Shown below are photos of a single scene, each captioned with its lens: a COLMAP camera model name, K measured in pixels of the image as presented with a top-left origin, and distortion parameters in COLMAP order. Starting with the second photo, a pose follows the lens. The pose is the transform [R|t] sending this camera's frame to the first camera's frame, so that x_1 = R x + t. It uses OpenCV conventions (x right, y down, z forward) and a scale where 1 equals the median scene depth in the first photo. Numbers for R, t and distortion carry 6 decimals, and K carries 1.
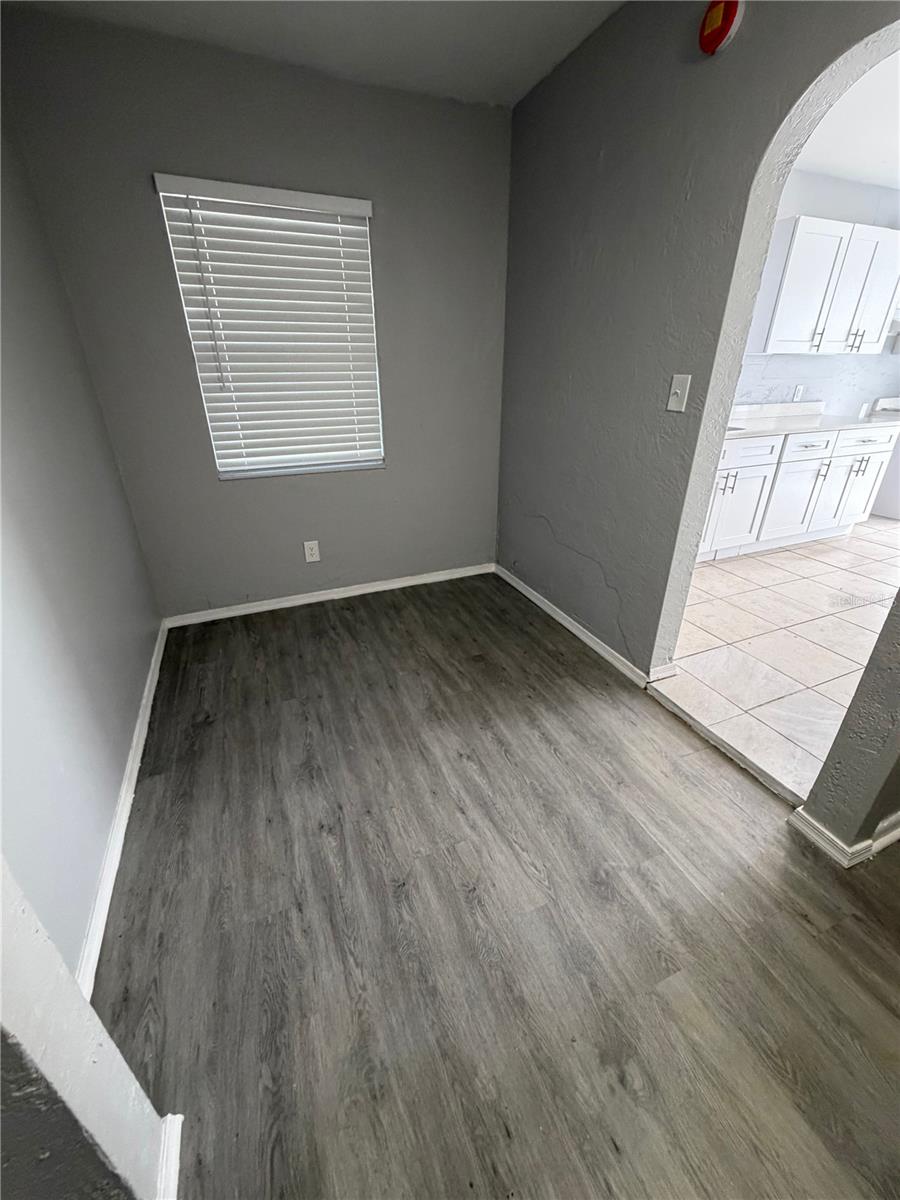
lens RADIAL K [[477.8, 0, 450.1], [0, 477.8, 594.8], [0, 0, 1]] dist [-0.002524, -0.000248]
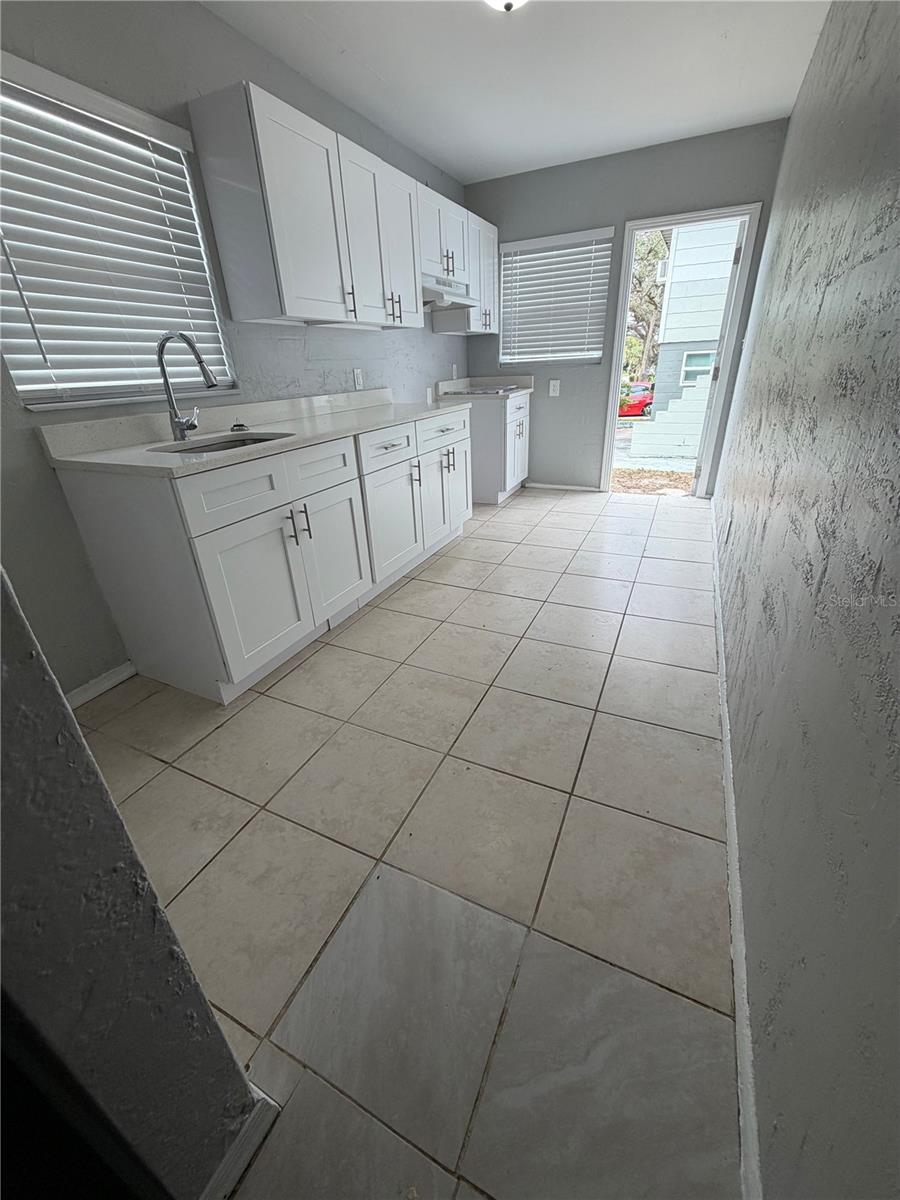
lens RADIAL K [[477.8, 0, 450.6], [0, 477.8, 598.4], [0, 0, 1]] dist [-0.002524, -0.000248]
pose [[0.744314, -0.315914, 0.588384, 0.484323], [0.319117, 0.942189, 0.102192, -0.208085], [-0.586653, 0.111701, 0.802098, 0.582482]]
